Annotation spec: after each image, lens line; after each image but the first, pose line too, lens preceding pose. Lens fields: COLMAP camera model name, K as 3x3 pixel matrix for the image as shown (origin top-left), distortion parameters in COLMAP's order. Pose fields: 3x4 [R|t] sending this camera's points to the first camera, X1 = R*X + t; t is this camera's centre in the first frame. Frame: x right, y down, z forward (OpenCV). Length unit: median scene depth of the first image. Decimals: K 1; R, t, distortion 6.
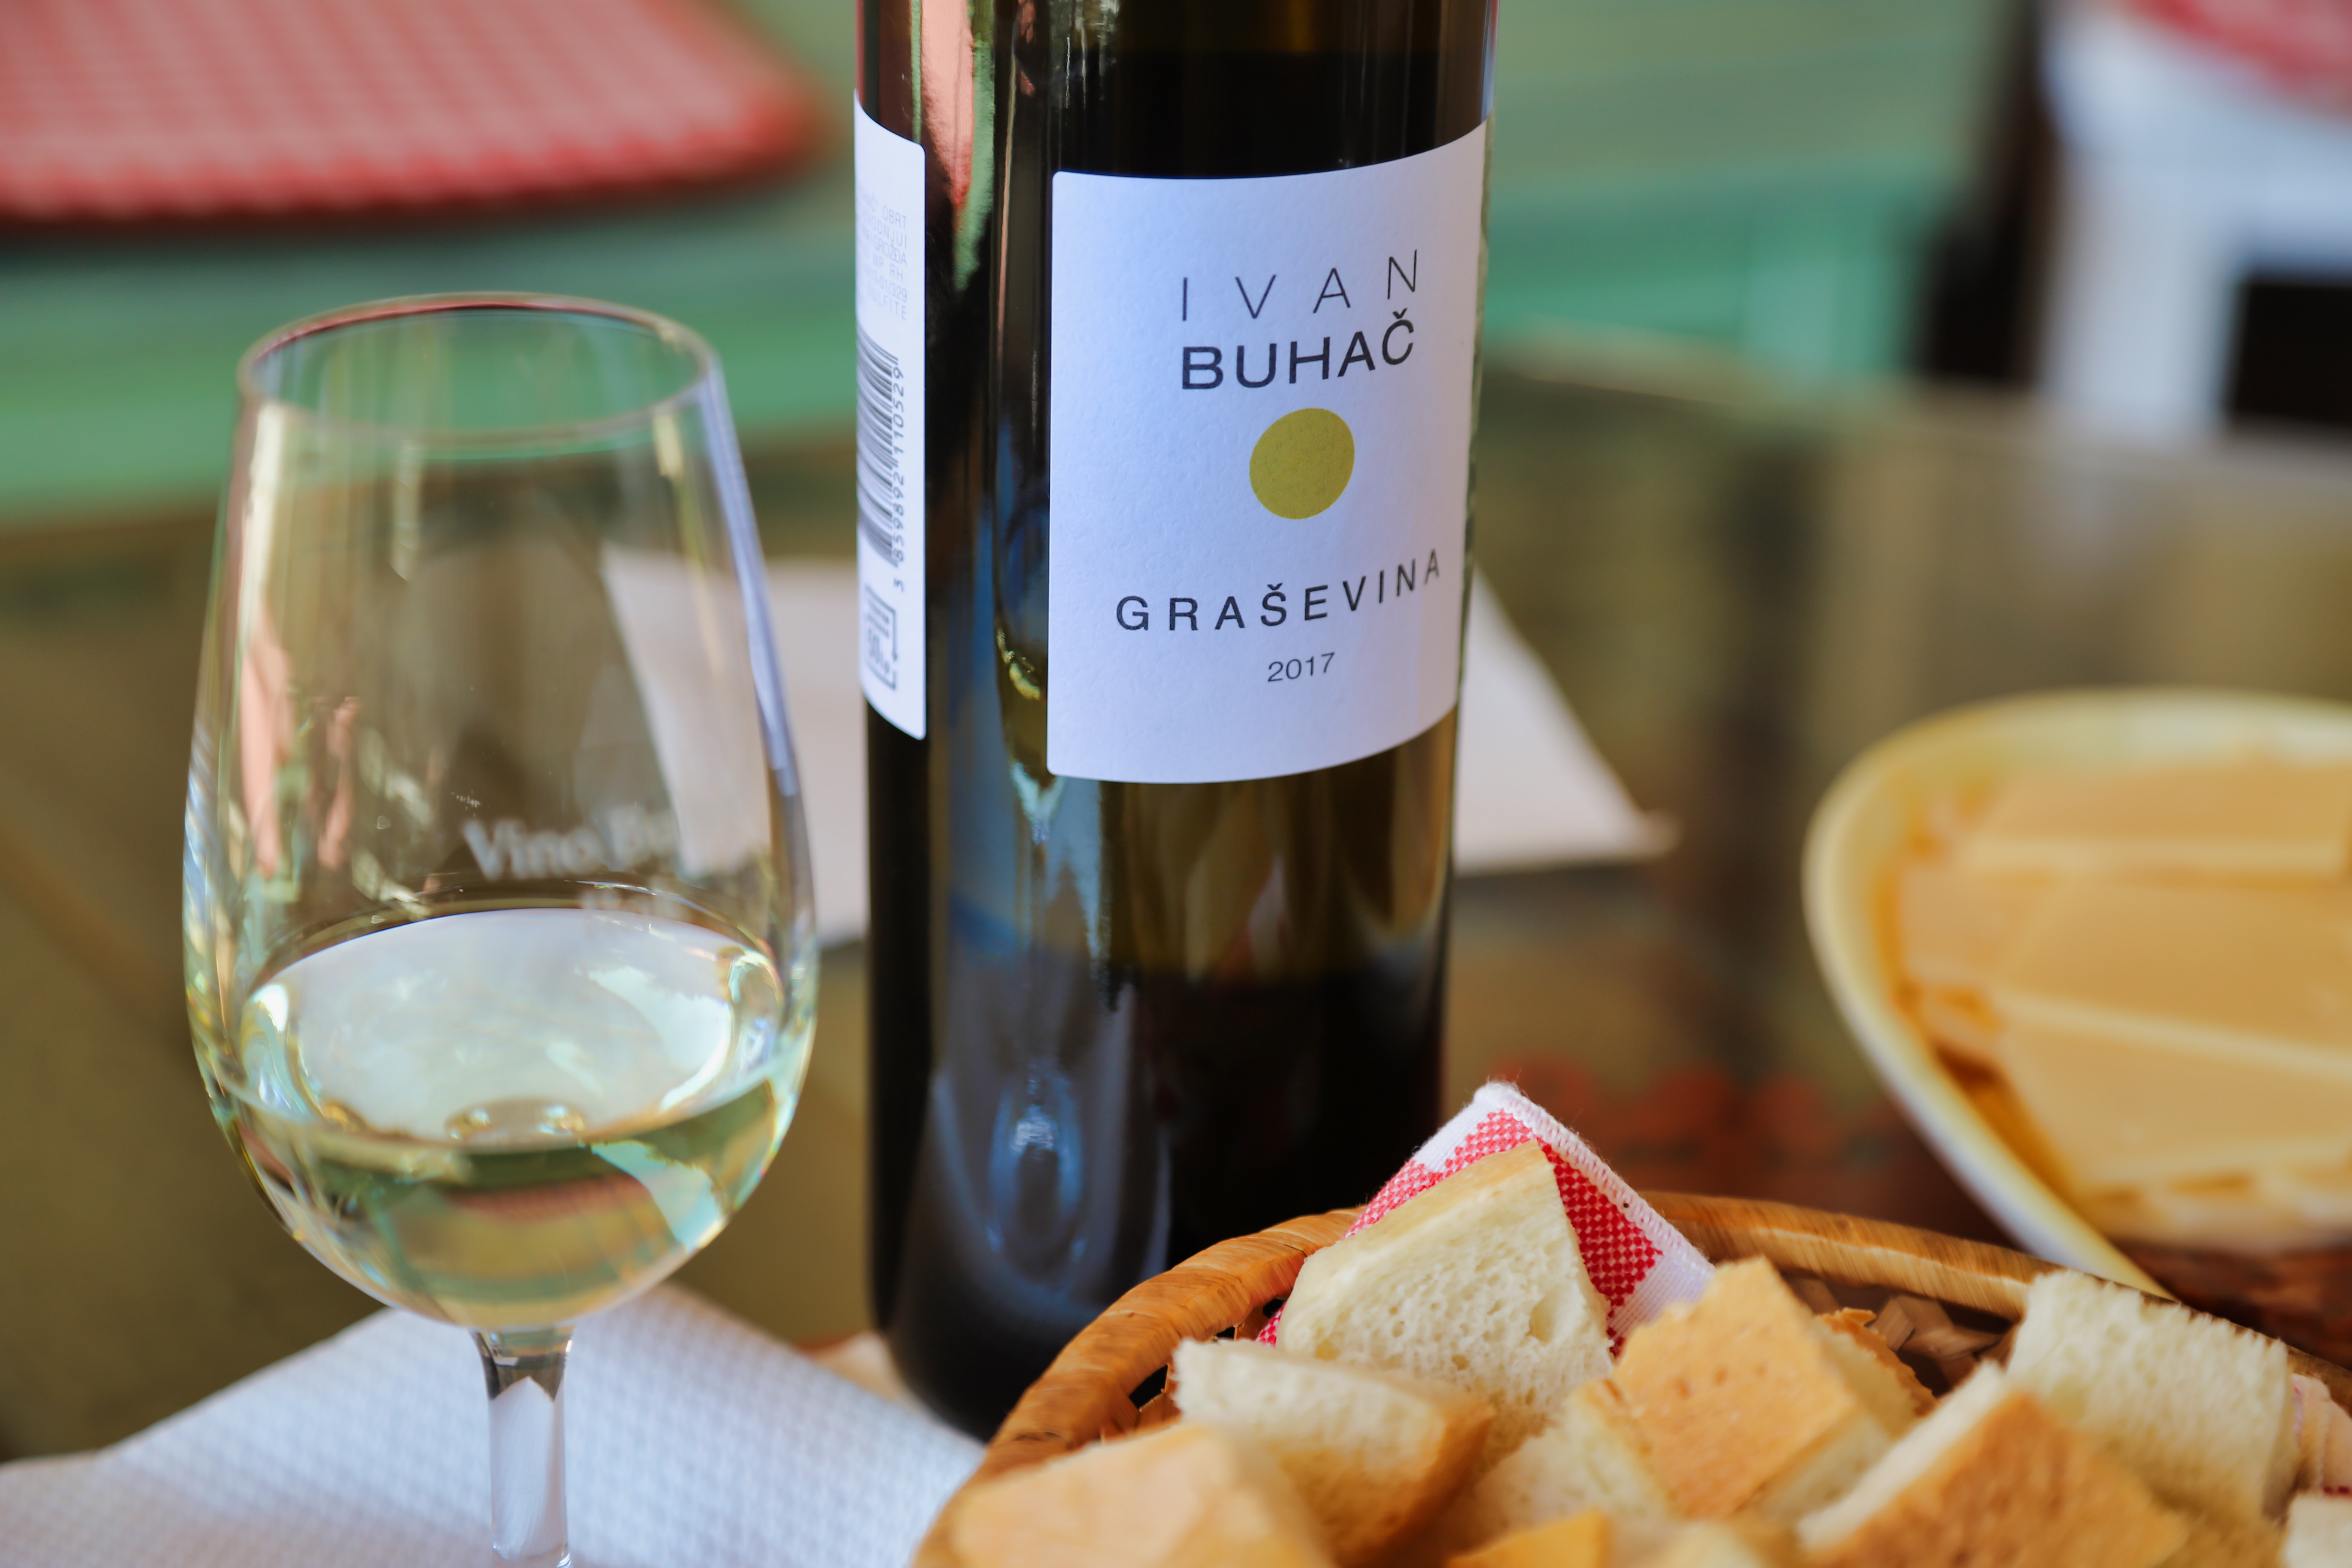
lens RADIAL K [[5433.1, 0, 1174.8], [0, 5433.1, 782.6], [0, 0, 1]] dist [0.383212, 0.000000]
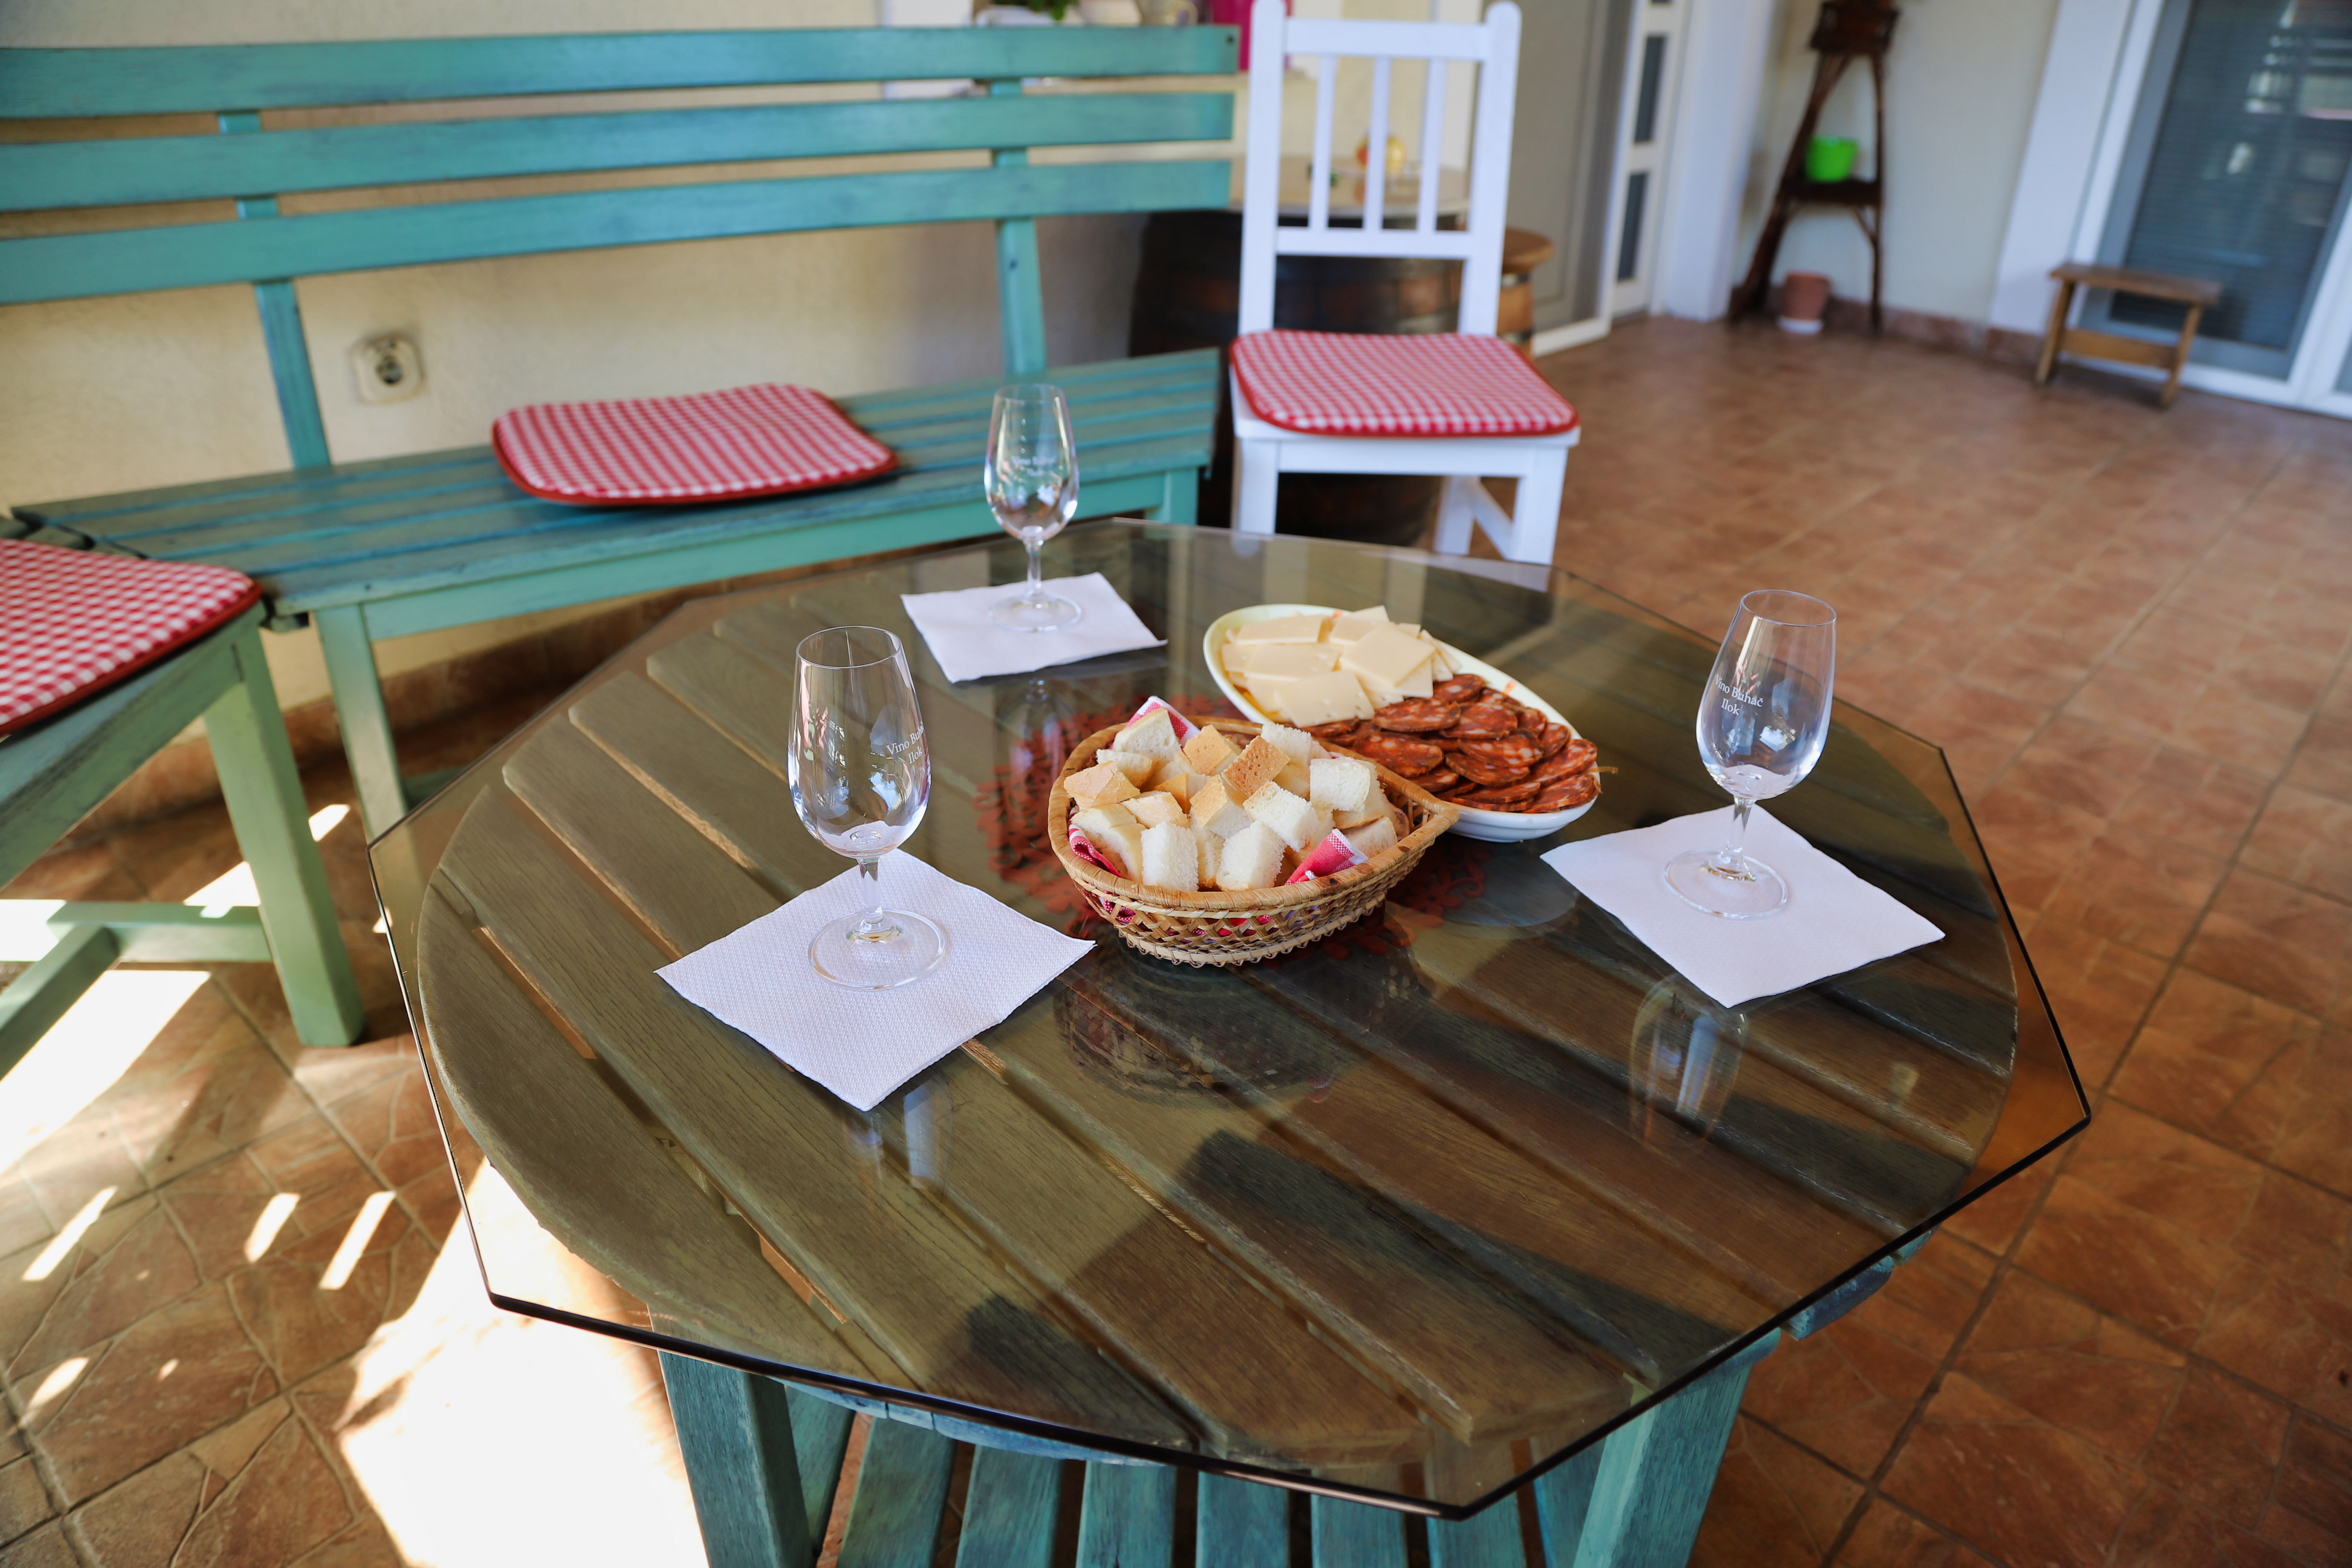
lens RADIAL K [[1589.2, 0, 1175.0], [0, 1589.2, 786.7], [0, 0, 1]] dist [0.000842, 0.000019]
pose [[0.991353, -0.051735, 0.120592, -0.103479], [0.038201, 0.992978, 0.111958, -0.025548], [-0.125538, -0.106384, 0.986368, -0.460746]]
